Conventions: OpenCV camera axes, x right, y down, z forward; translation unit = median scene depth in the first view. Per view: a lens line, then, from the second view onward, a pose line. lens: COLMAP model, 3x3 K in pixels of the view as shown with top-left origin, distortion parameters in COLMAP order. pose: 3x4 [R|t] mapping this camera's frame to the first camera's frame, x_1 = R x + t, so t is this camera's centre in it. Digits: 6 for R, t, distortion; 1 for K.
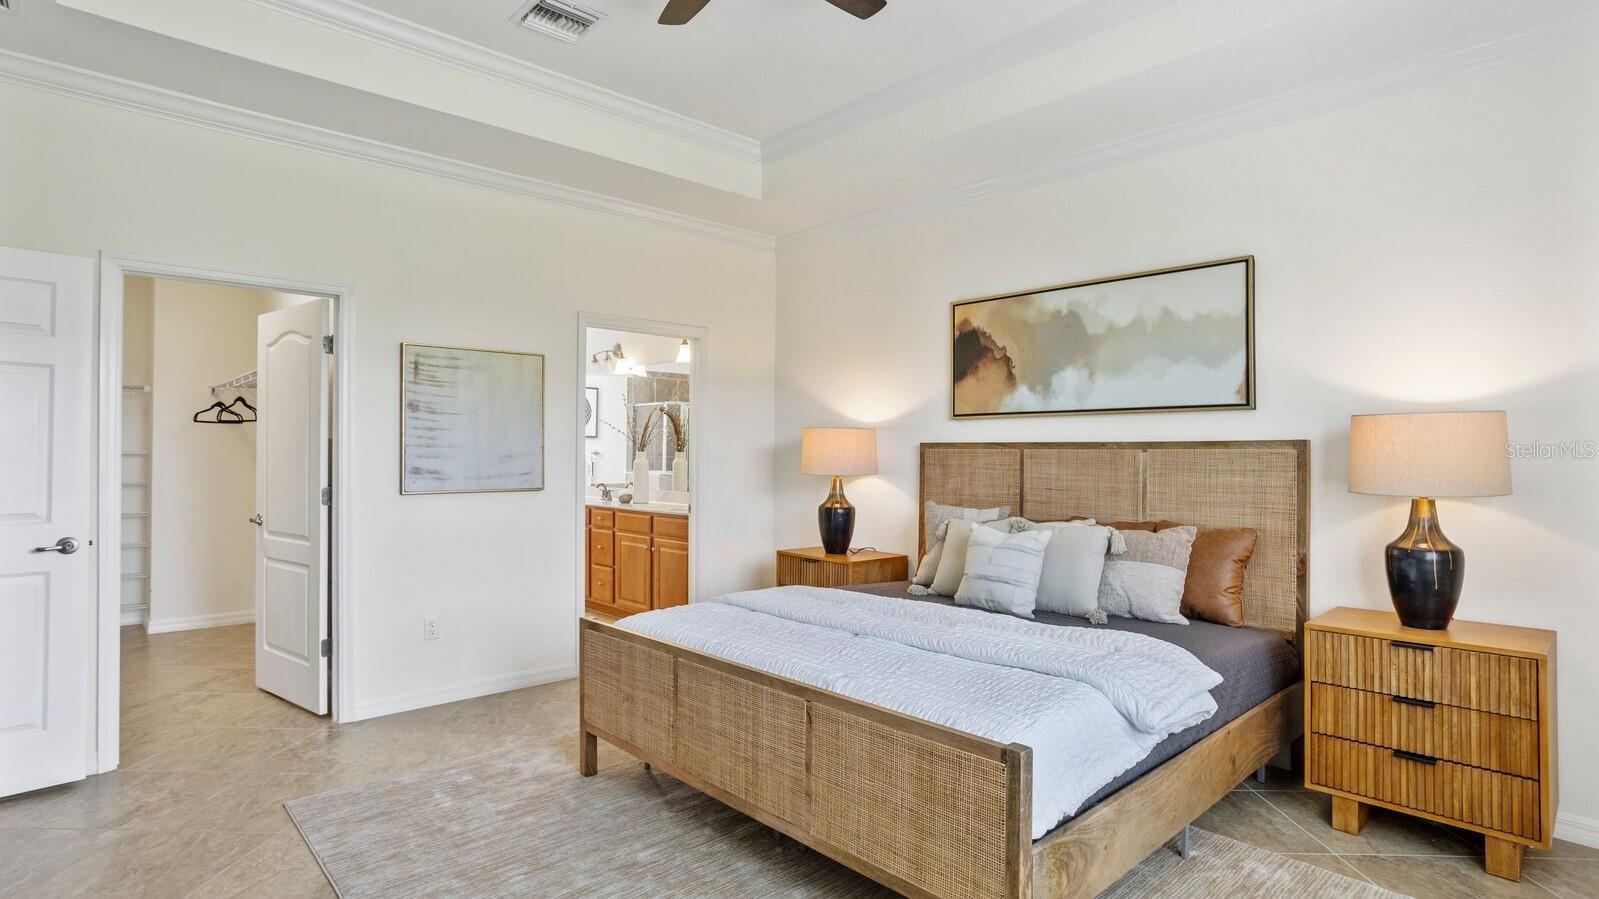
lens RADIAL K [[805.7, 0, 798.2], [0, 805.7, 446.8], [0, 0, 1]] dist [-0.046085, 0.024601]
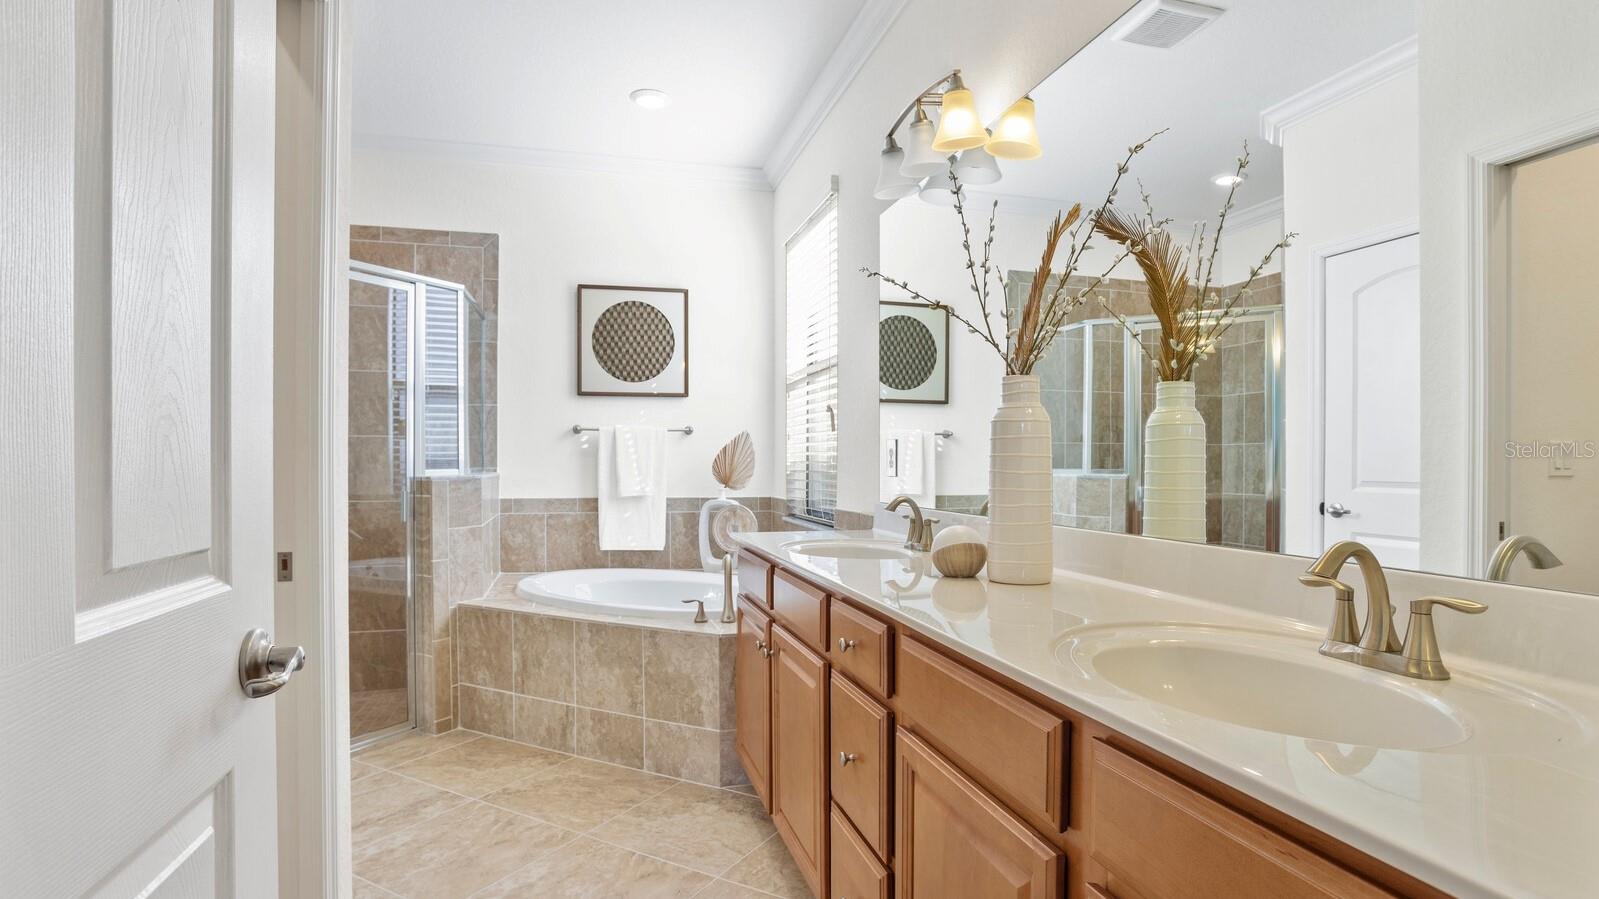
lens RADIAL K [[805.7, 0, 798.0], [0, 805.7, 461.7], [0, 0, 1]] dist [-0.046085, 0.024601]
pose [[0.881150, -0.005342, -0.472807, -0.094098], [0.009276, 0.999939, 0.005991, 0.021248], [0.472746, -0.009665, 0.881146, 0.509062]]
